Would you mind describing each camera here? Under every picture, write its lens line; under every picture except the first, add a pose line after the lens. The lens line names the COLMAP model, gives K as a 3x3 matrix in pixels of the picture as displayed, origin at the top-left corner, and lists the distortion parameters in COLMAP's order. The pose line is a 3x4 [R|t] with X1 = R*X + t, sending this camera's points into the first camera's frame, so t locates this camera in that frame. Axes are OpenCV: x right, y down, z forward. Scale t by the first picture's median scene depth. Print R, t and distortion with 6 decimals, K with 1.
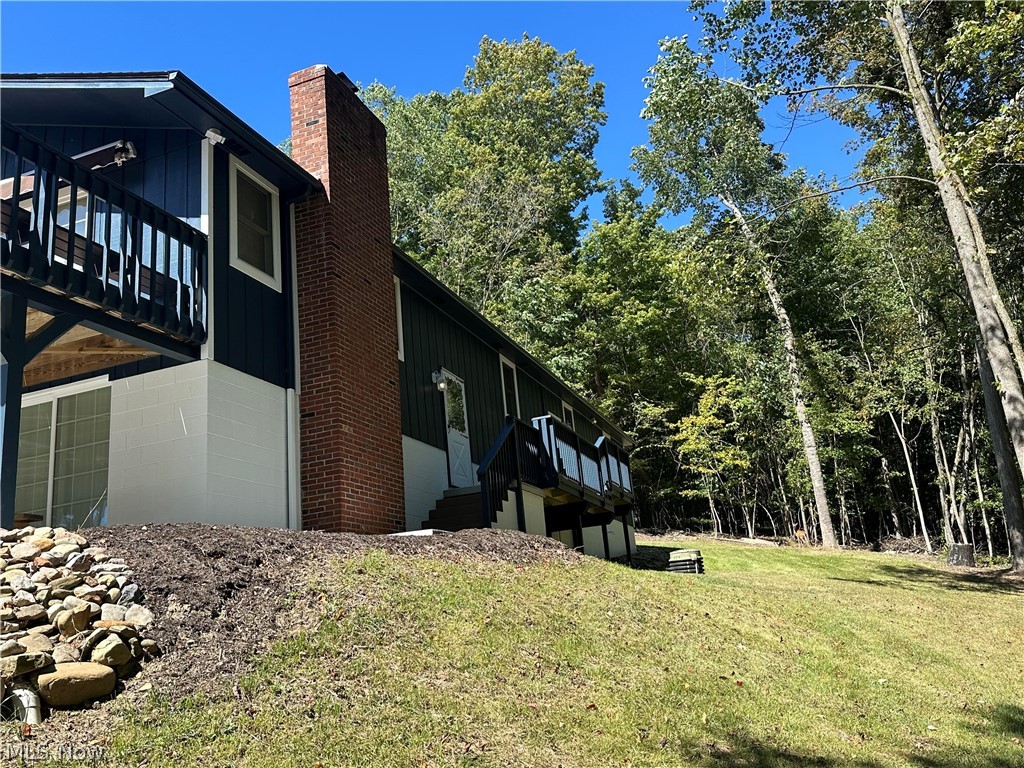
lens RADIAL K [[855.2, 0, 510.7], [0, 855.2, 382.5], [0, 0, 1]] dist [0.026907, -0.017940]
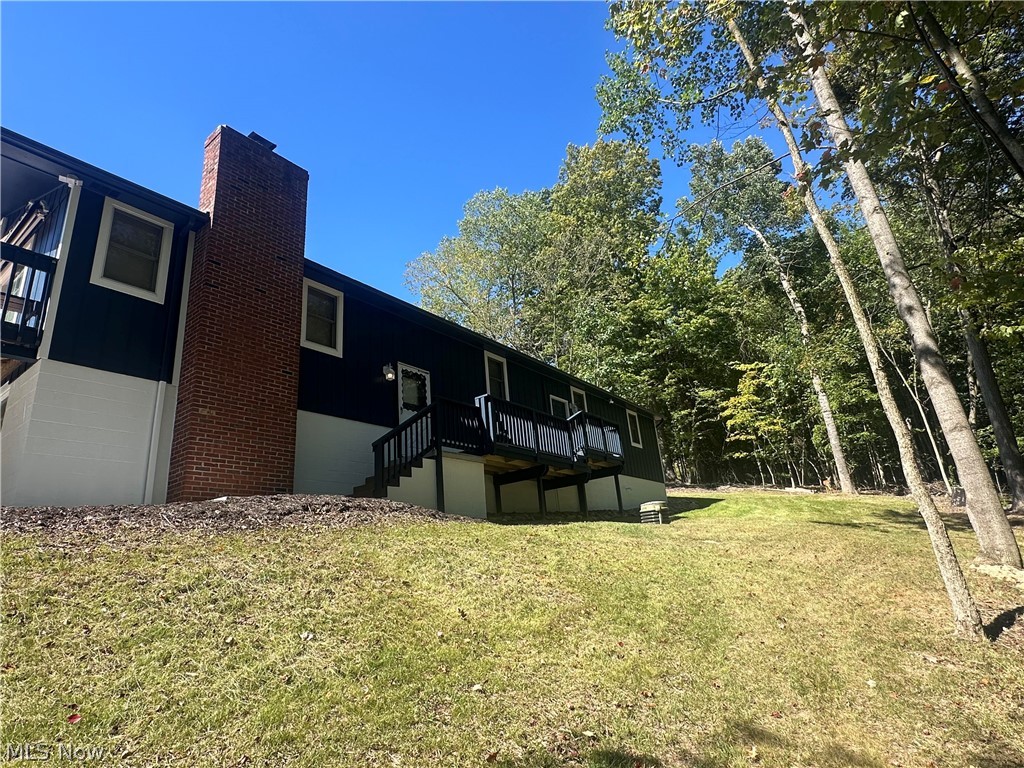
lens RADIAL K [[558.2, 0, 512.8], [0, 558.2, 380.2], [0, 0, 1]] dist [-0.015206, 0.000404]
pose [[0.960843, -0.081707, -0.264772, 0.226864], [0.076045, 0.996604, -0.031584, 0.036542], [0.266454, 0.010213, 0.963794, 0.204073]]
